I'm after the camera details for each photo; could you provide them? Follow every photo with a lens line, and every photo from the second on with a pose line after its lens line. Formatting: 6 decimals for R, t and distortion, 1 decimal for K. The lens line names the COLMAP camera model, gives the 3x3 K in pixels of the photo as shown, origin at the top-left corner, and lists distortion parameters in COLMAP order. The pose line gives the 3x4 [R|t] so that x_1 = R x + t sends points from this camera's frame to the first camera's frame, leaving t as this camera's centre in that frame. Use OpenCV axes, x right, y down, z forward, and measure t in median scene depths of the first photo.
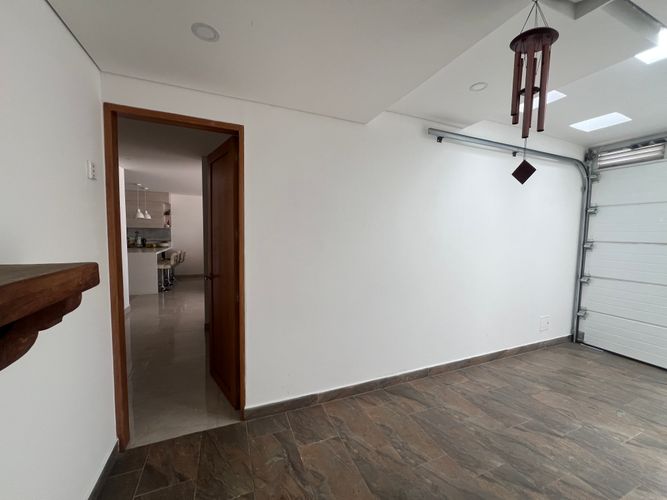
lens RADIAL K [[265.7, 0, 331.5], [0, 265.7, 250.8], [0, 0, 1]] dist [-0.002146, 0.000874]
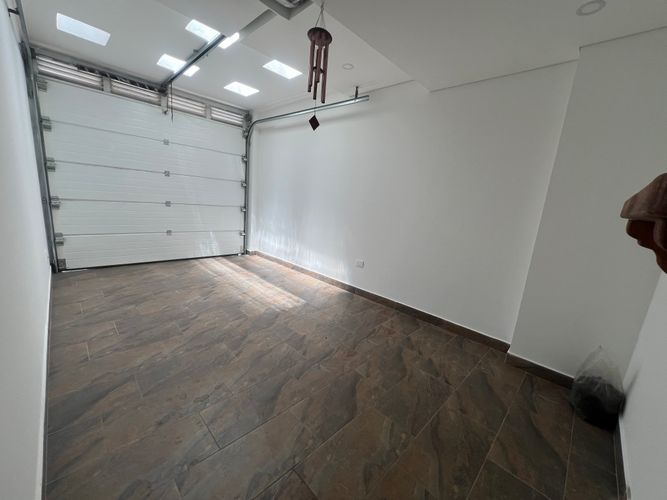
lens RADIAL K [[265.7, 0, 334.2], [0, 265.7, 252.9], [0, 0, 1]] dist [-0.002146, 0.000874]
pose [[-0.388003, -0.235857, 0.890969, -0.405733], [-0.028582, 0.969316, 0.244149, 0.031942], [-0.921215, 0.069265, -0.382839, 0.657711]]
